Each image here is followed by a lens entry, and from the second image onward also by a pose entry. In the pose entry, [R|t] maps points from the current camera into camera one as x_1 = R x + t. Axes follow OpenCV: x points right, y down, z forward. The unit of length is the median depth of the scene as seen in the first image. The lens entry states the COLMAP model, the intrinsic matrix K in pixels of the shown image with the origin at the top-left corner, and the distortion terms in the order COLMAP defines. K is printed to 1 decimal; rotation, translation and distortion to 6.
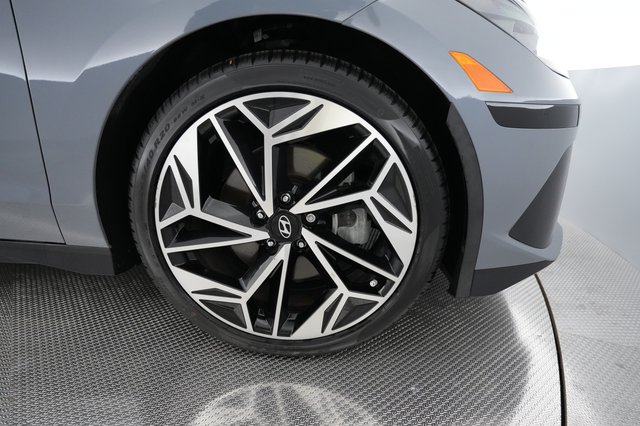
lens RADIAL K [[364.8, 0, 320.0], [0, 364.8, 213.0], [0, 0, 1]] dist [0.002977, 0.000220]
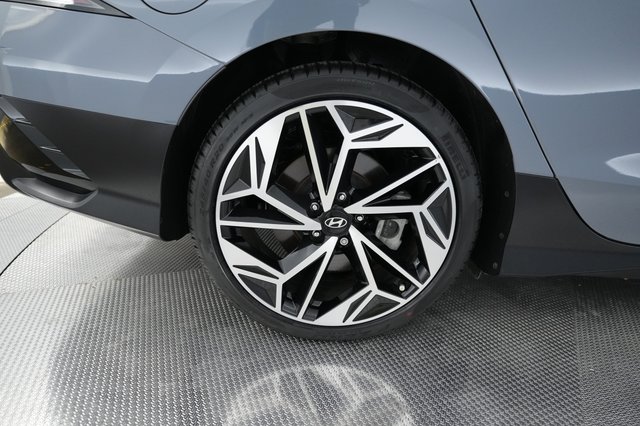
lens RADIAL K [[364.8, 0, 320.0], [0, 364.8, 213.0], [0, 0, 1]] dist [0.002977, 0.000220]
pose [[0.968520, 0.195826, 0.153692, -0.315490], [-0.196711, 0.980415, -0.009578, 0.030457], [-0.152558, -0.020957, 0.988072, -0.076801]]
